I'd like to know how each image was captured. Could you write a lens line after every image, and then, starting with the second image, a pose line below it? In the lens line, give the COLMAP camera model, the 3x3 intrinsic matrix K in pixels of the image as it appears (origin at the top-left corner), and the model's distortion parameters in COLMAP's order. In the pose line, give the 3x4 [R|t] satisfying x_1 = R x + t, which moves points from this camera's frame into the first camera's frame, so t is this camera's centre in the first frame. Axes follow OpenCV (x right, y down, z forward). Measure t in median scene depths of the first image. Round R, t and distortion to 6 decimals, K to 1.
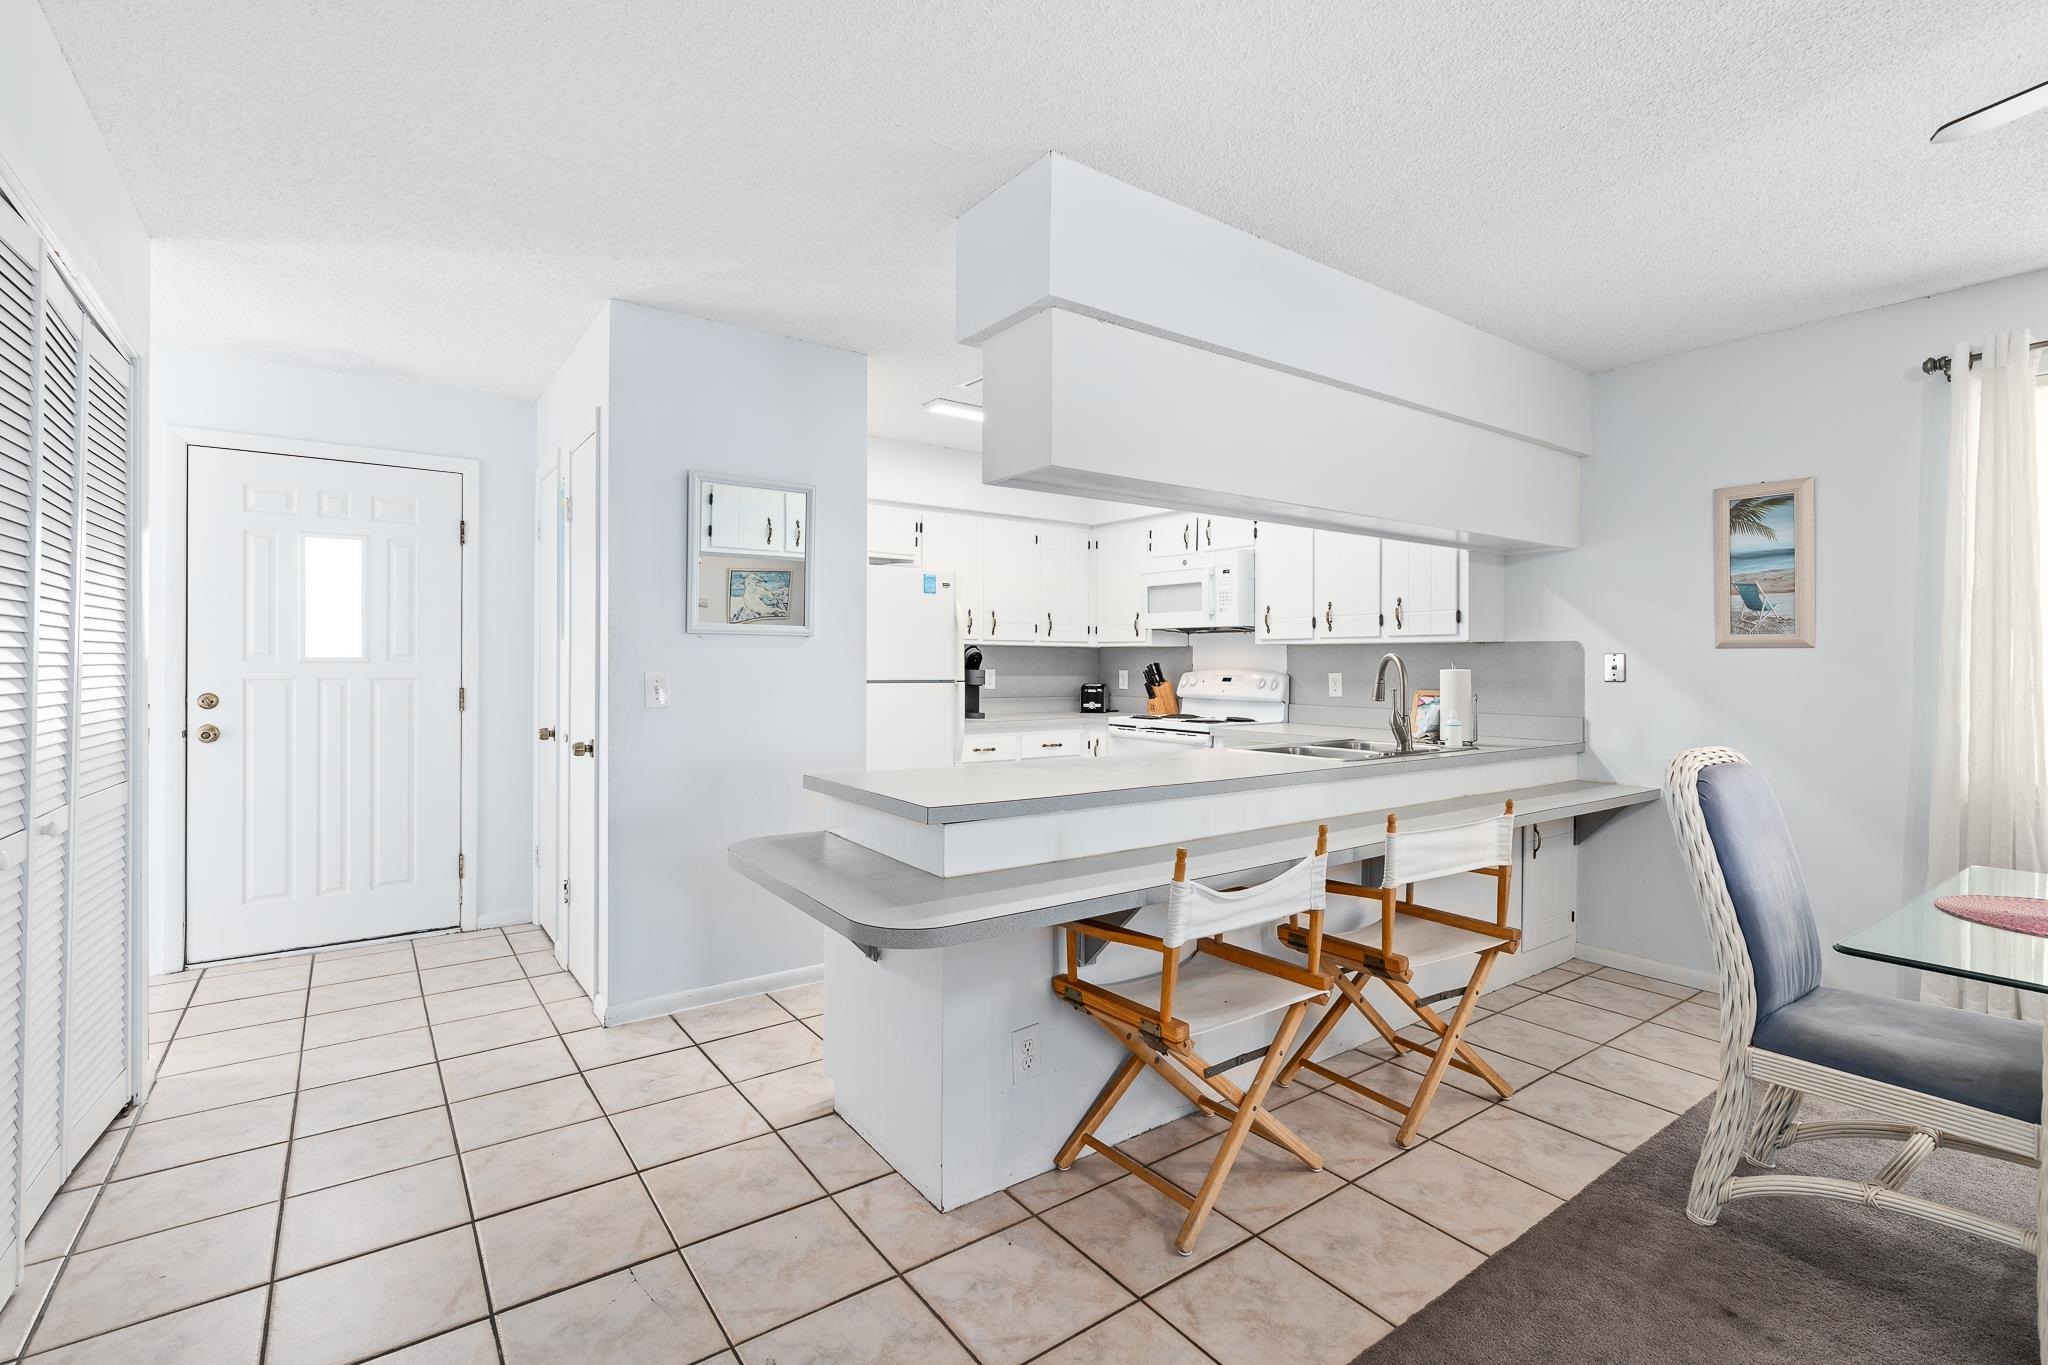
lens RADIAL K [[925.8, 0, 1031.2], [0, 925.8, 670.6], [0, 0, 1]] dist [-0.007765, 0.002595]
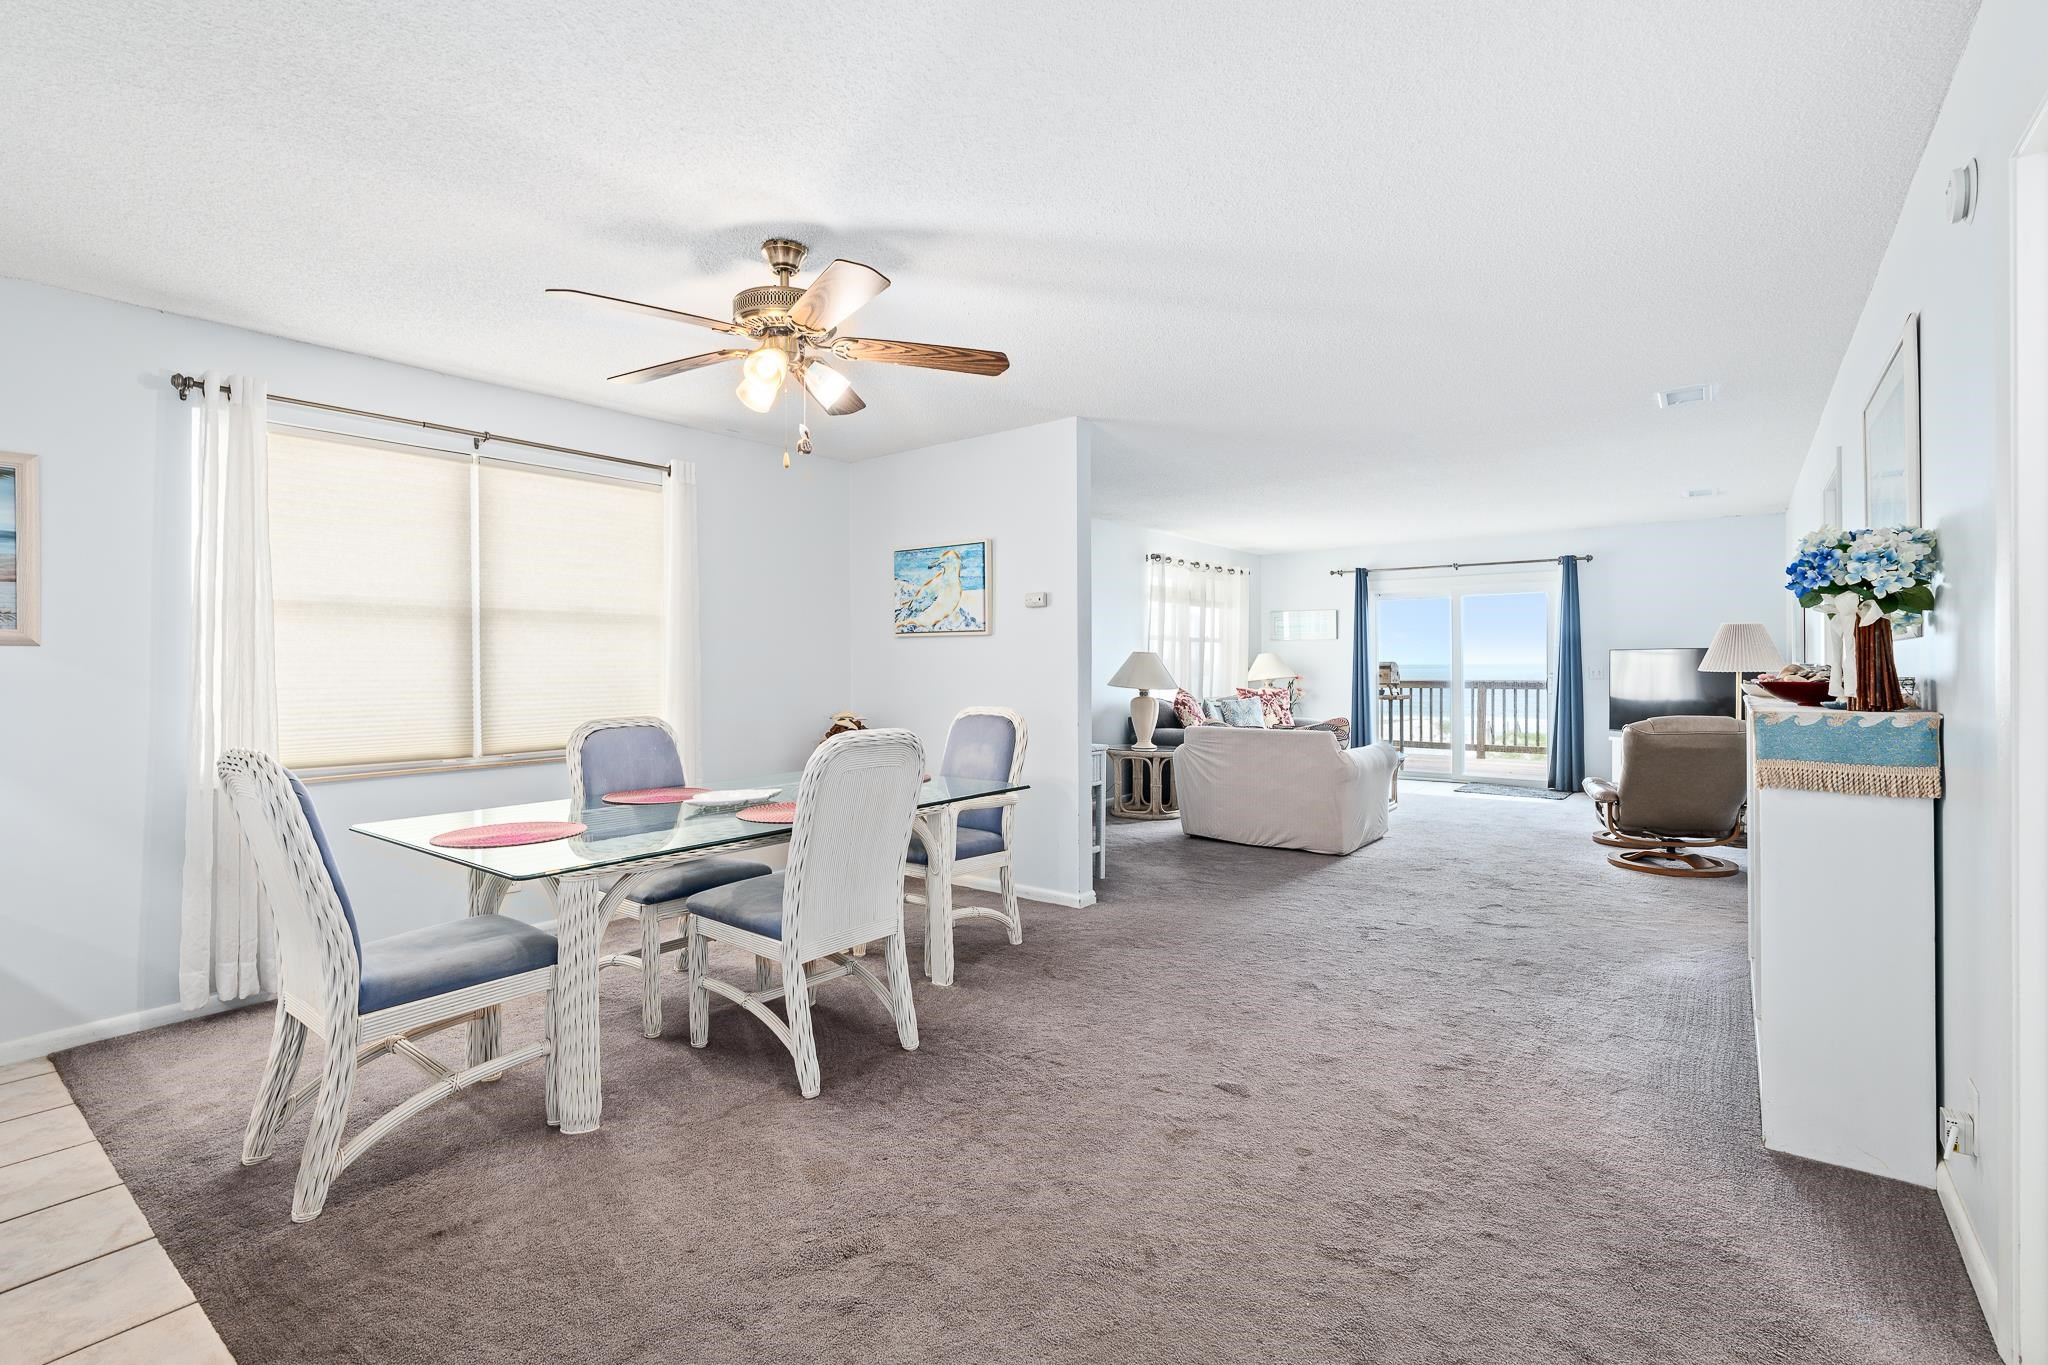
lens RADIAL K [[925.8, 0, 1025.4], [0, 925.8, 670.6], [0, 0, 1]] dist [-0.007765, 0.002595]
pose [[-0.282276, -0.008231, 0.959298, -0.180389], [0.013208, 0.999835, 0.012465, 0.000558], [-0.959242, 0.016189, -0.282120, 0.211741]]
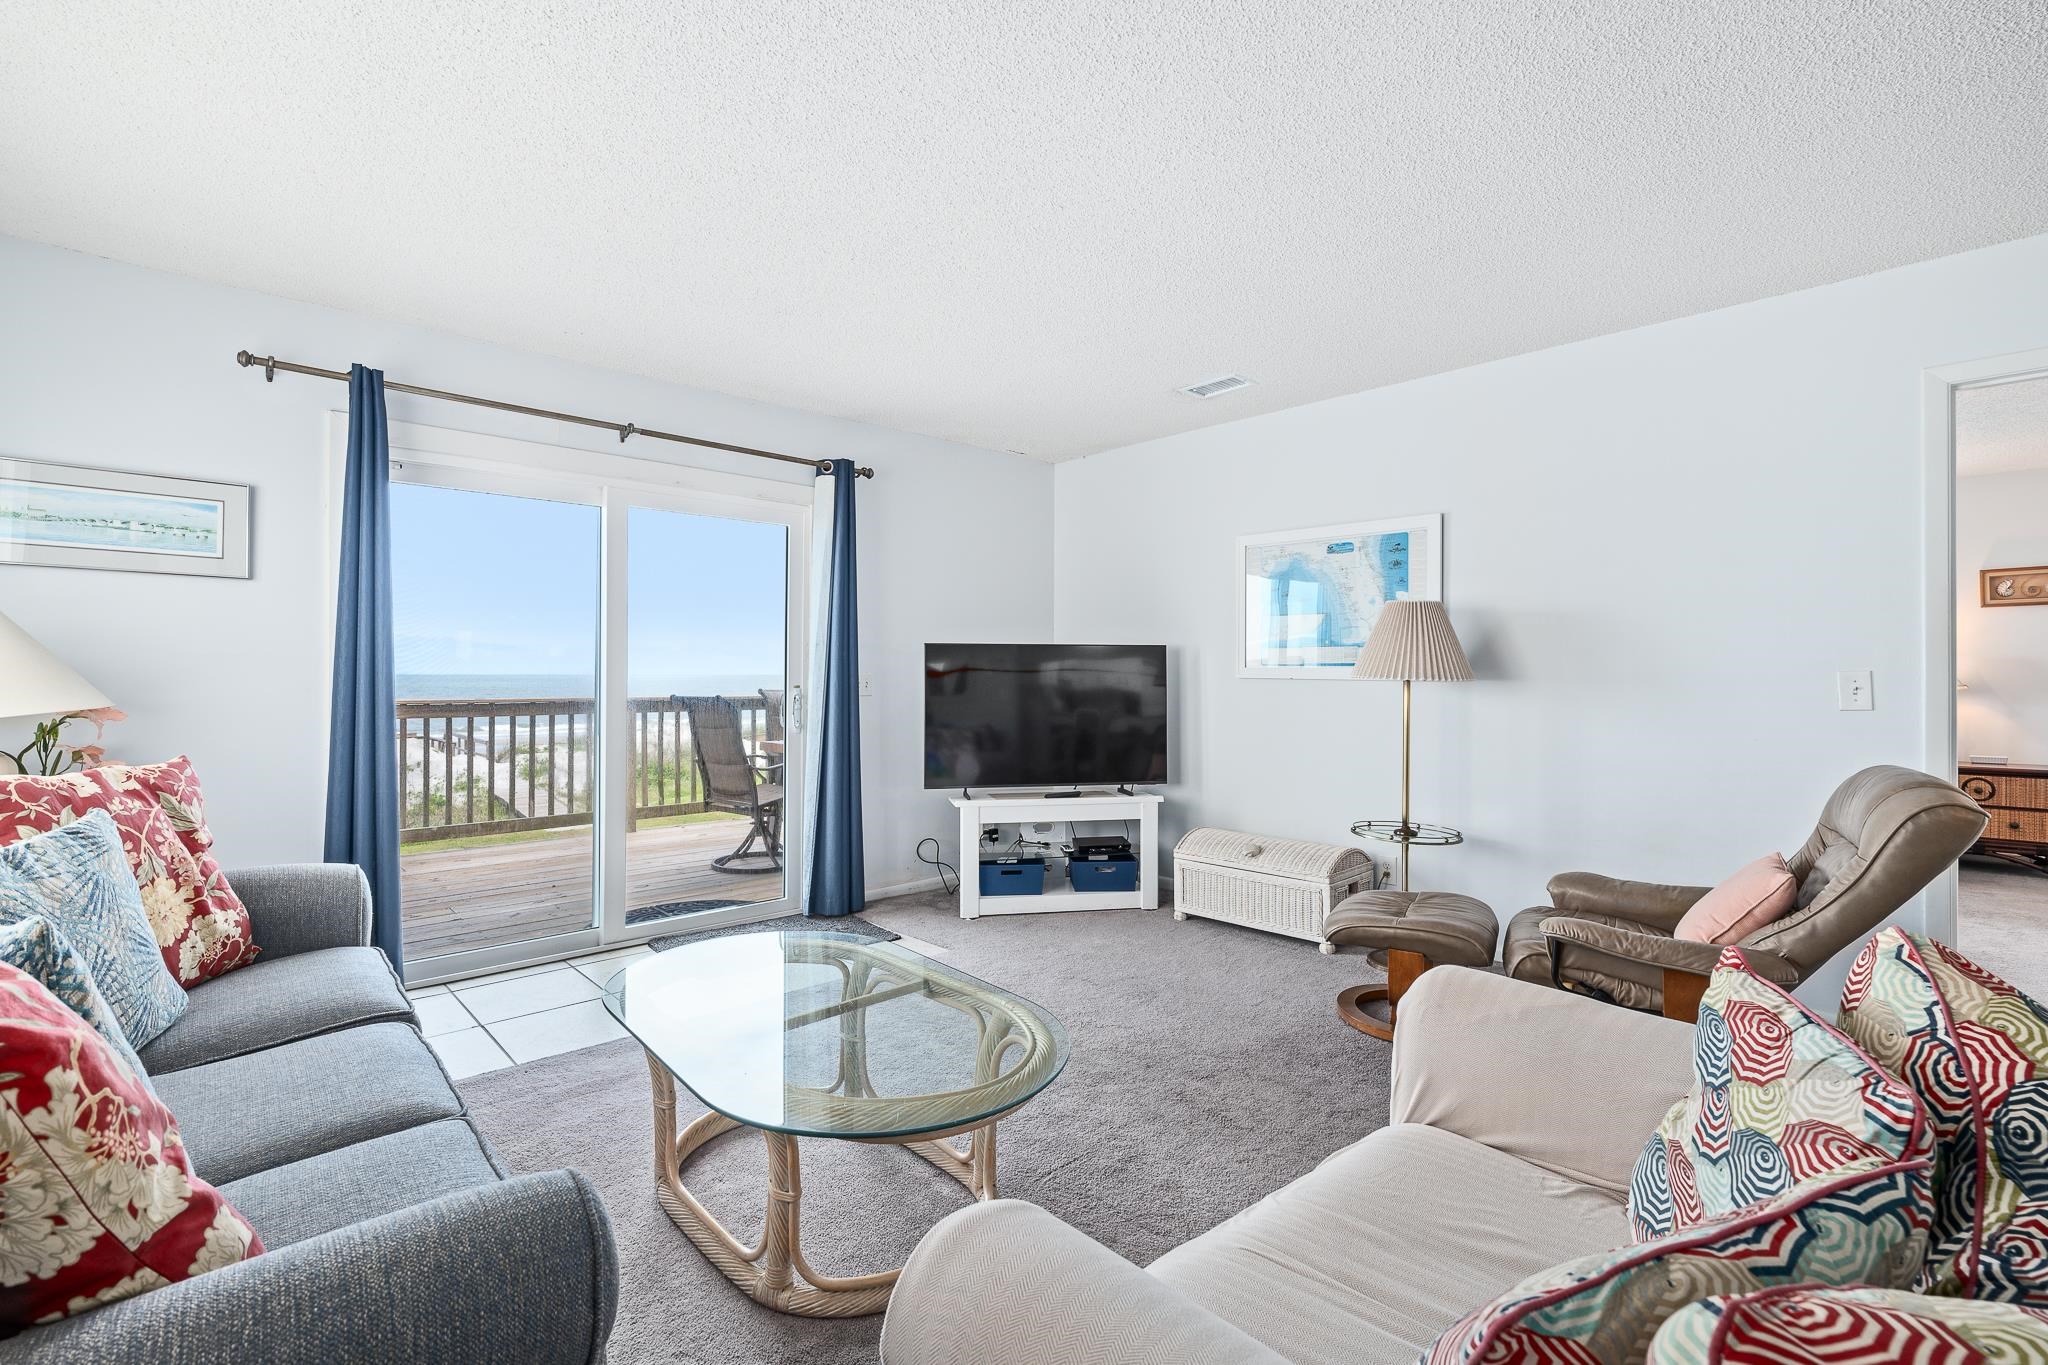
lens RADIAL K [[916.0, 0, 1018.7], [0, 916.0, 669.7], [0, 0, 1]] dist [0.001264, -0.000055]
pose [[-0.994247, -0.007984, -0.106813, 1.077582], [-0.008623, 0.999948, 0.005520, 0.018814], [0.106763, 0.006410, -0.994264, -0.325093]]
